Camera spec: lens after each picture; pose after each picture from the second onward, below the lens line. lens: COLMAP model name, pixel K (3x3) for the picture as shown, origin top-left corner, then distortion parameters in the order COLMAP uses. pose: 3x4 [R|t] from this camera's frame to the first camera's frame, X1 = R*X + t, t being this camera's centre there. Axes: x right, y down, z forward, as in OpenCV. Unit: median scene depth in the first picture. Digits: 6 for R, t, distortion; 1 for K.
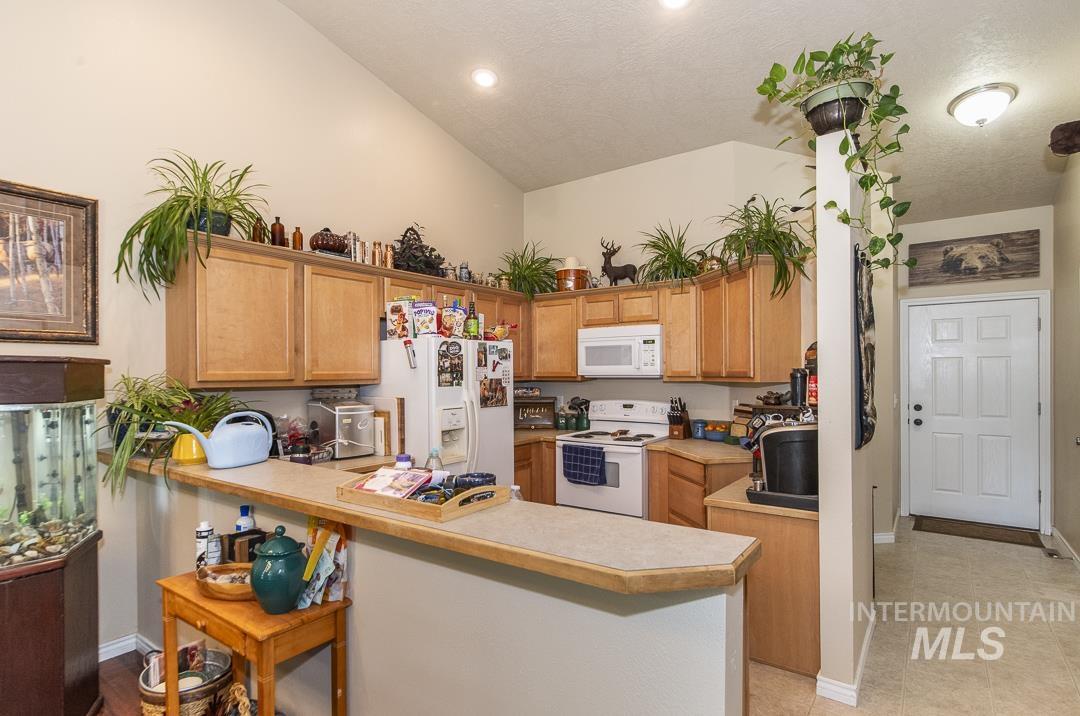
lens RADIAL K [[555.1, 0, 519.2], [0, 555.1, 372.0], [0, 0, 1]] dist [0.002670, 0.000604]
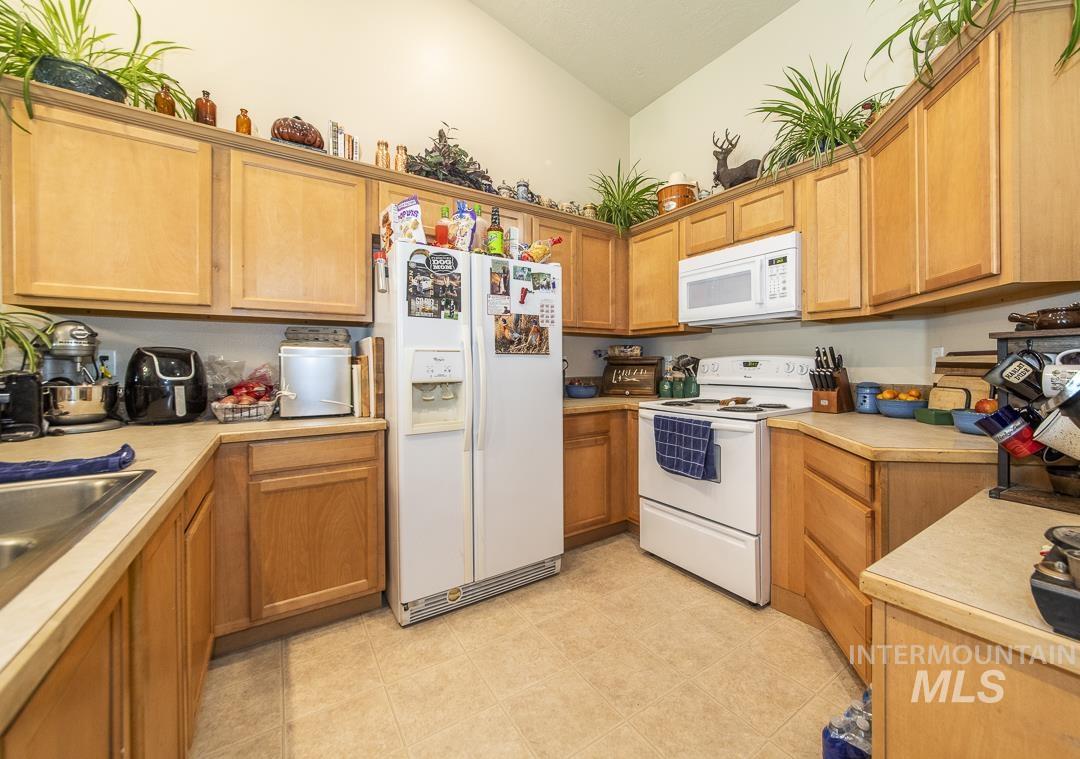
lens RADIAL K [[422.0, 0, 578.4], [0, 422.0, 363.9], [0, 0, 1]] dist [-0.006414, 0.000120]
pose [[0.953001, 0.000932, -0.302967, 0.164587], [-0.001228, 0.999999, -0.000786, 0.067750], [0.302966, 0.001121, 0.953001, 0.469573]]
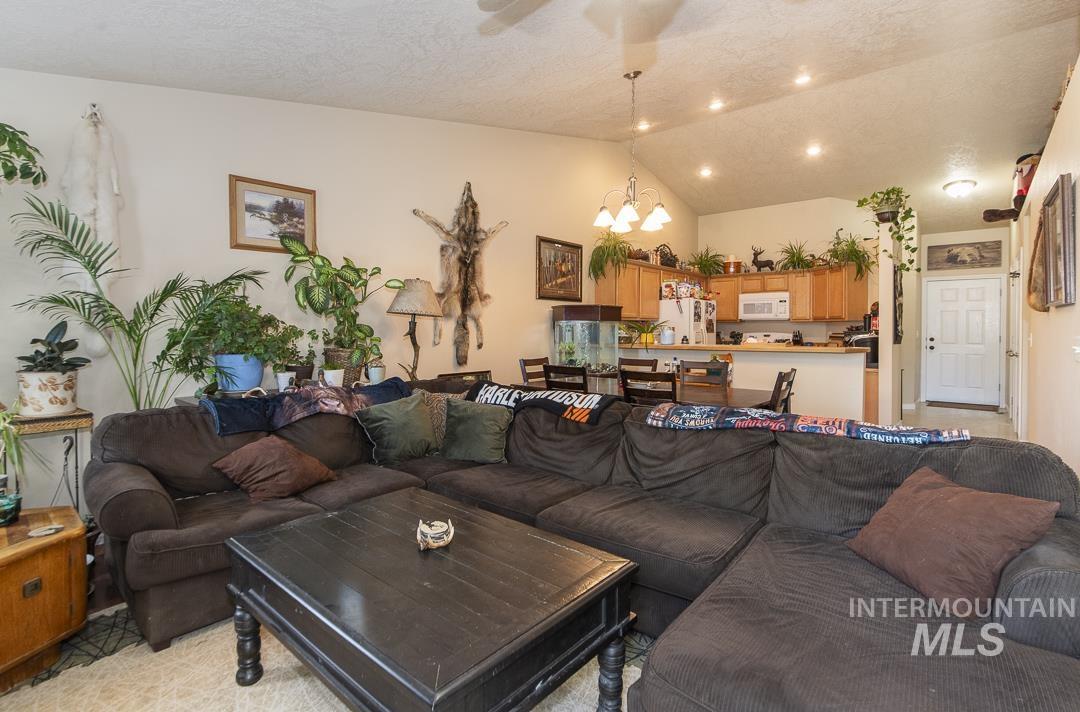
lens RADIAL K [[555.1, 0, 505.9], [0, 555.1, 333.8], [0, 0, 1]] dist [0.002670, 0.000604]
pose [[0.997660, 0.007683, -0.067937, -0.605369], [-0.007151, 0.999942, 0.008064, 0.050291], [0.067995, -0.007559, 0.997657, -1.011350]]
